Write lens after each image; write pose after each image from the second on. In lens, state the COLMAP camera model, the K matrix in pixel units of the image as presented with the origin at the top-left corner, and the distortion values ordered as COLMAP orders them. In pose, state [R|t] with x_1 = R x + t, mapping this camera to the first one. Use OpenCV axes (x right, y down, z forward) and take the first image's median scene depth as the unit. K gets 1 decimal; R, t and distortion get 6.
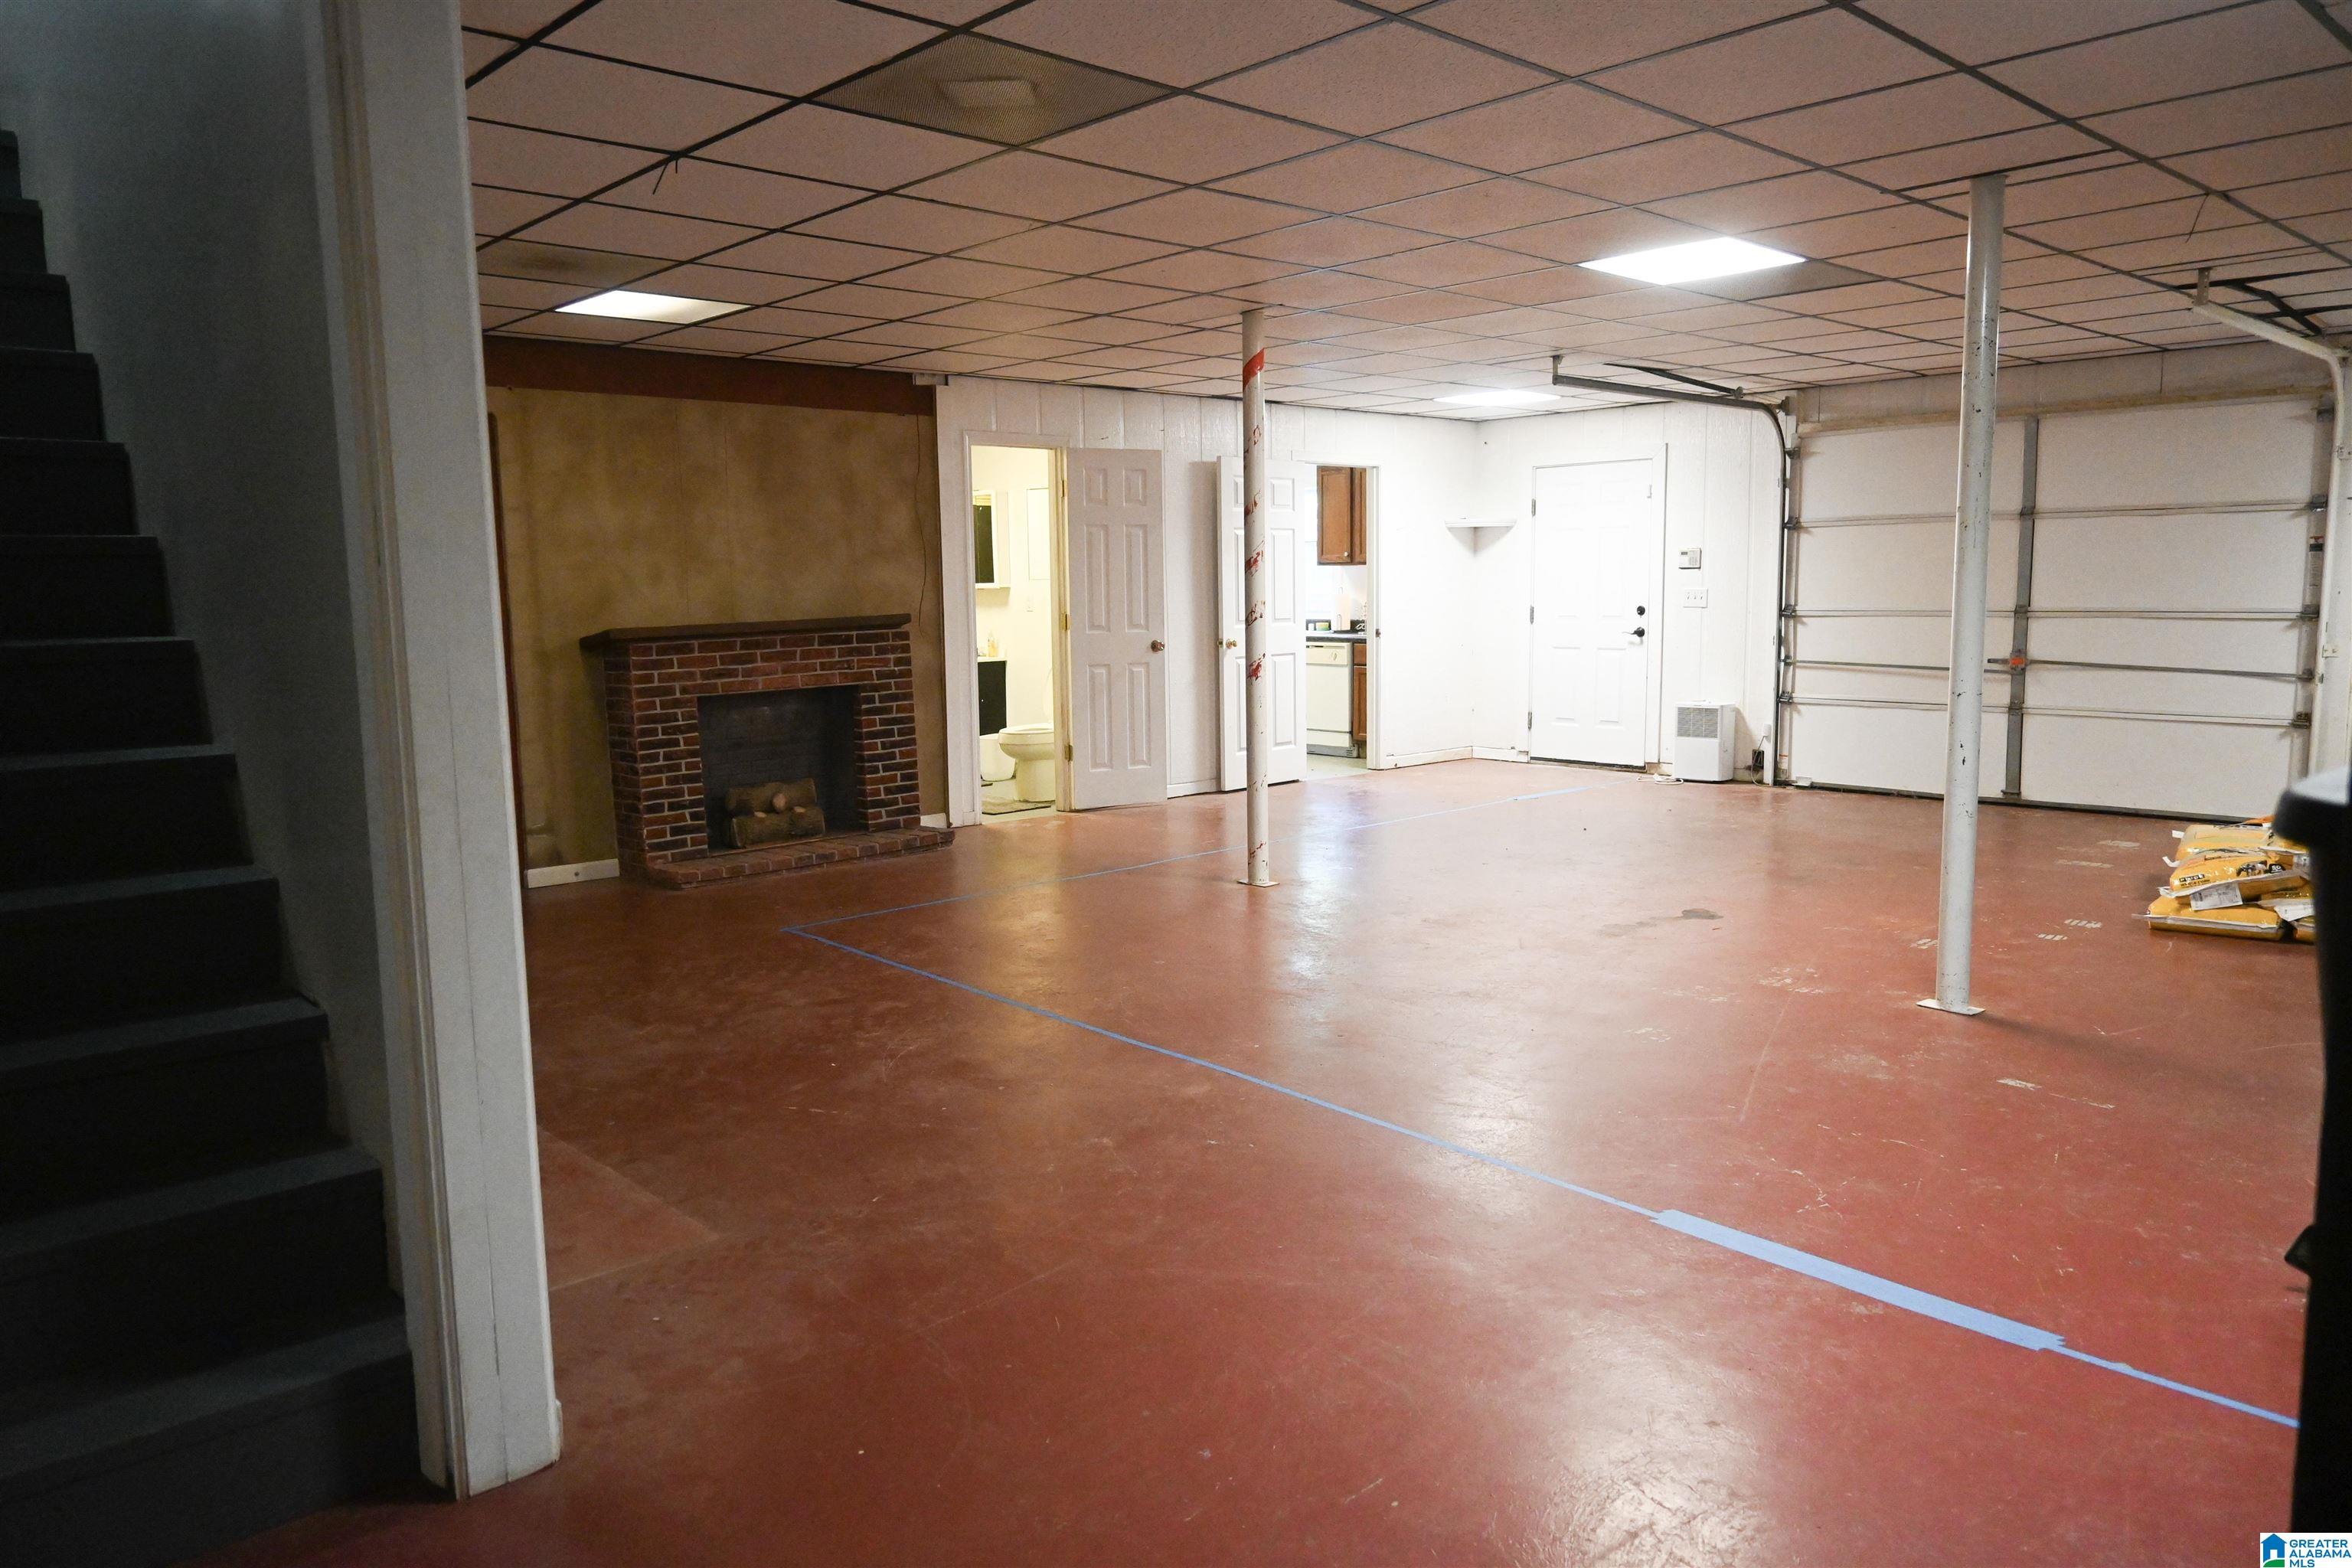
lens RADIAL K [[1596.9, 0, 1176.0], [0, 1596.9, 784.0], [0, 0, 1]] dist [-0.005297, 0.002457]
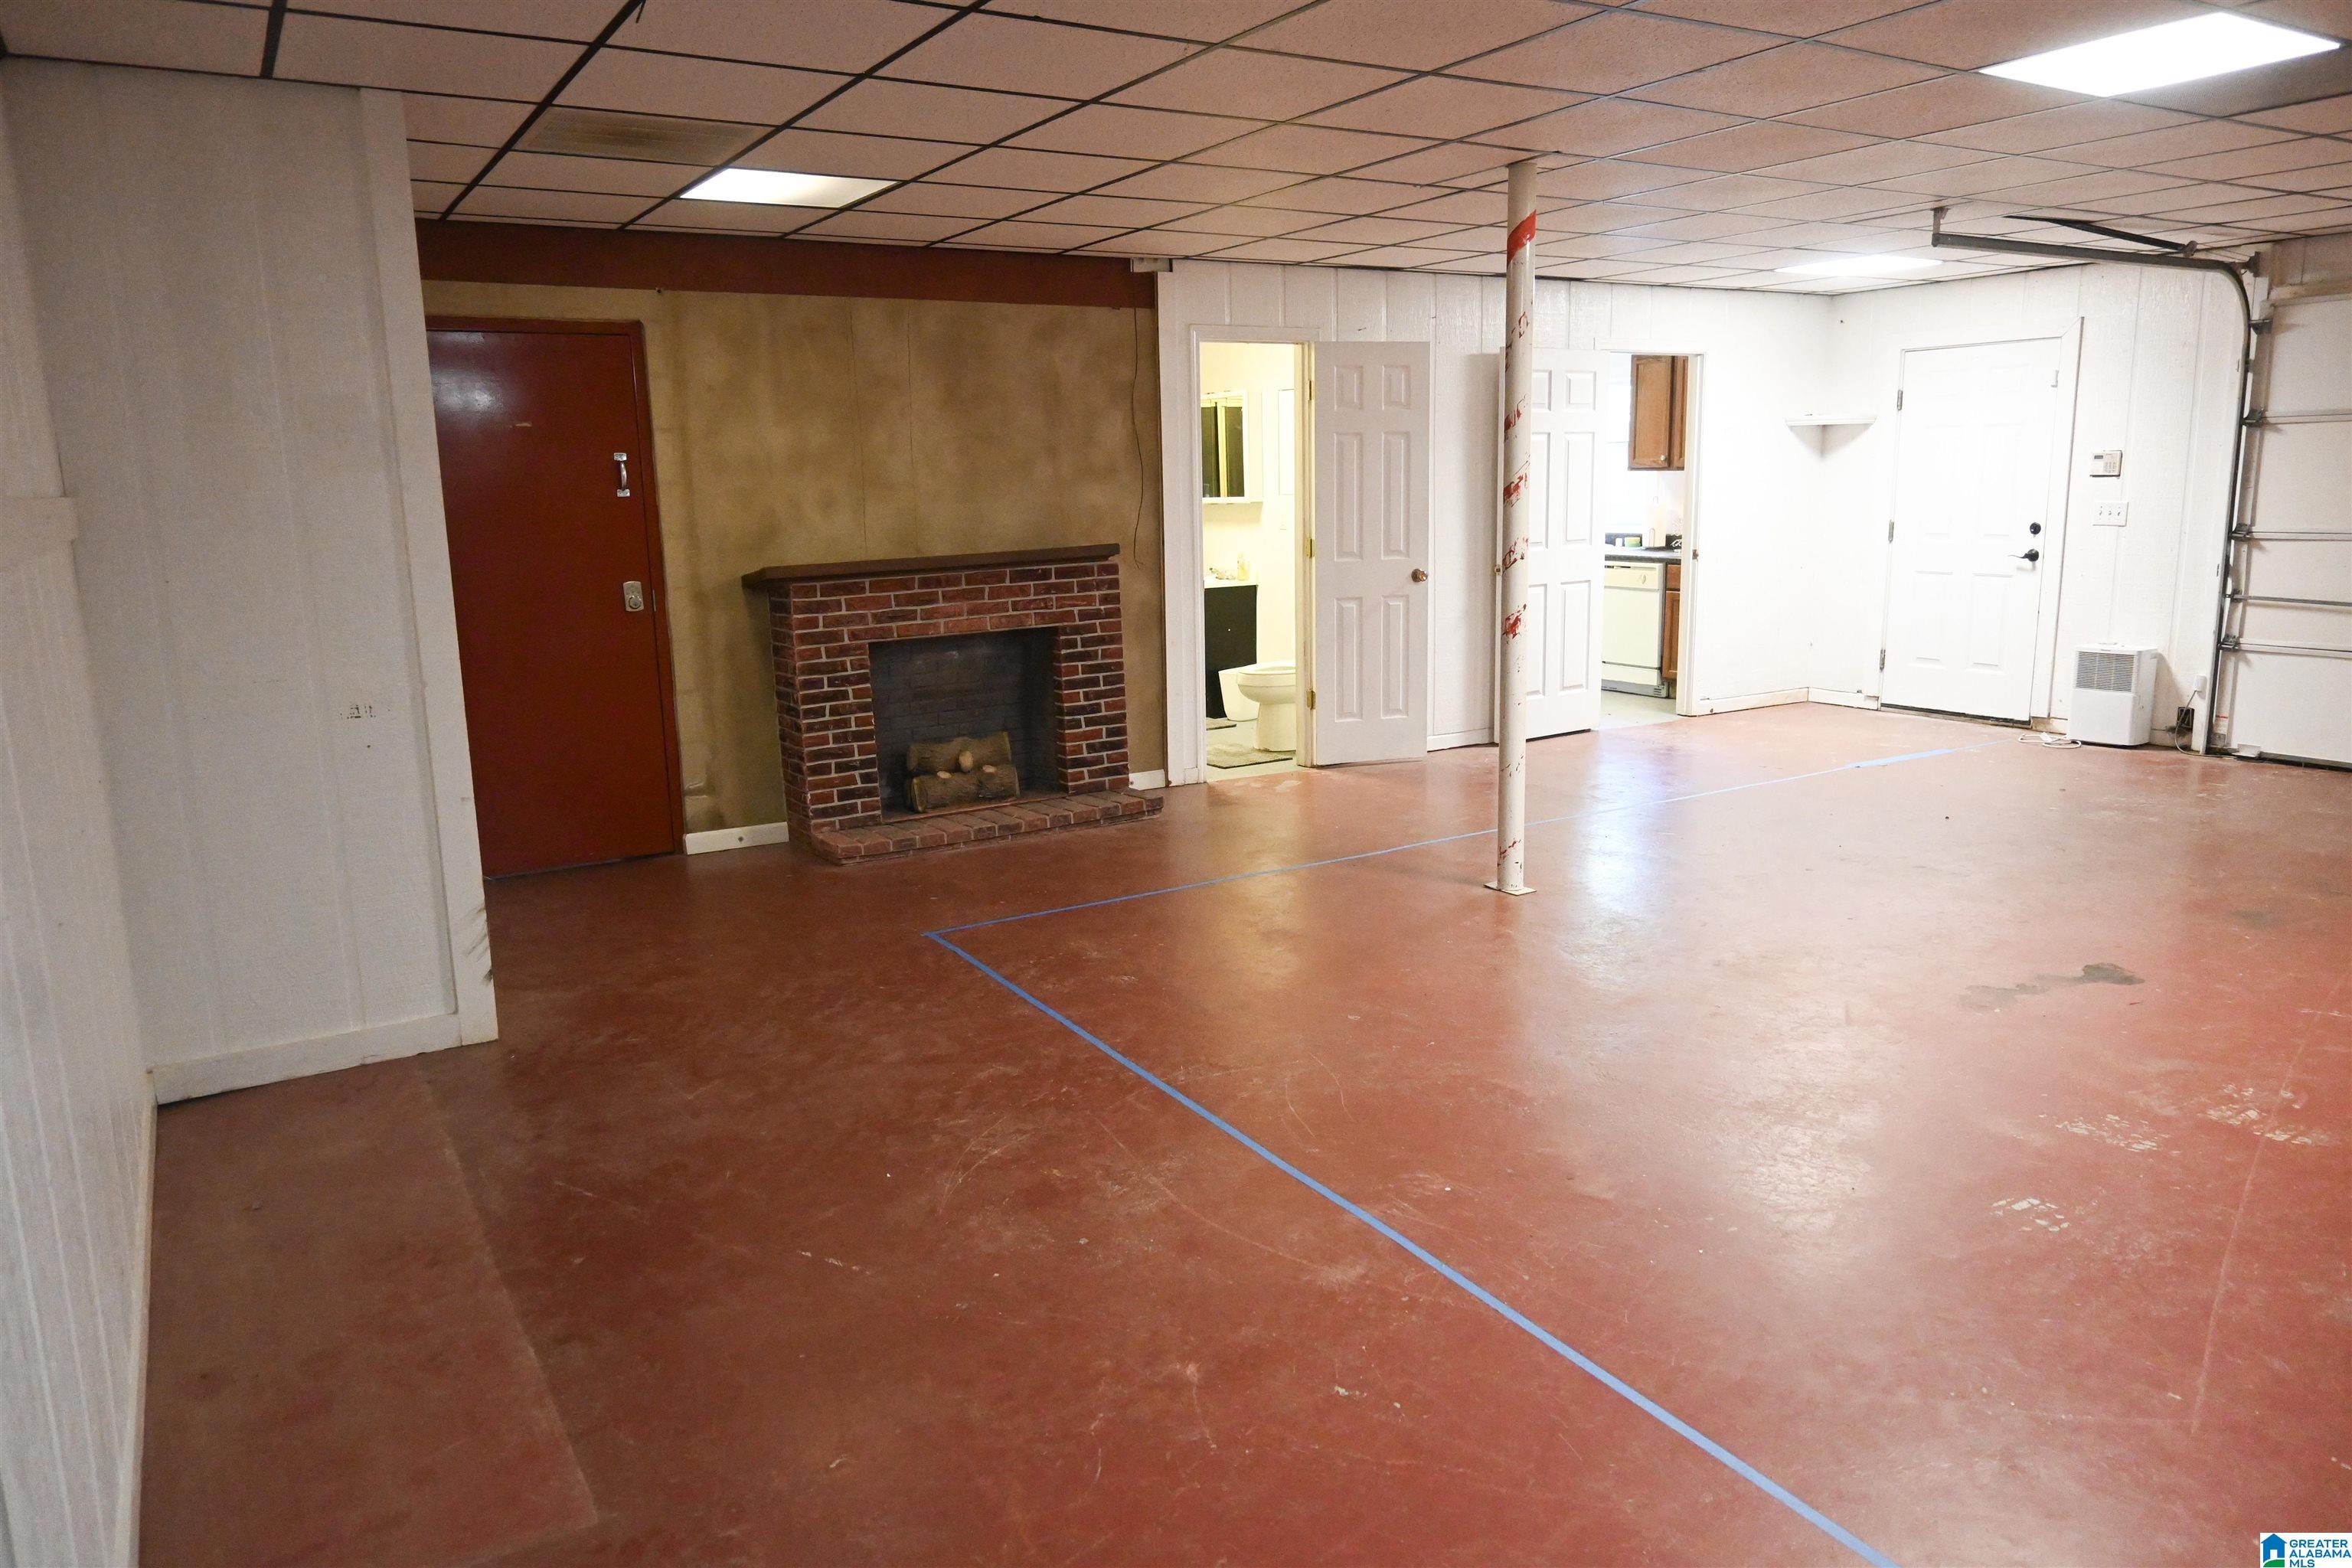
lens RADIAL K [[1596.9, 0, 1176.0], [0, 1596.9, 784.0], [0, 0, 1]] dist [-0.005297, 0.002457]
pose [[0.980013, 0.031206, -0.196472, 0.035778], [-0.017682, 0.997375, 0.070220, -0.036924], [0.198148, -0.065343, 0.977992, 0.149730]]
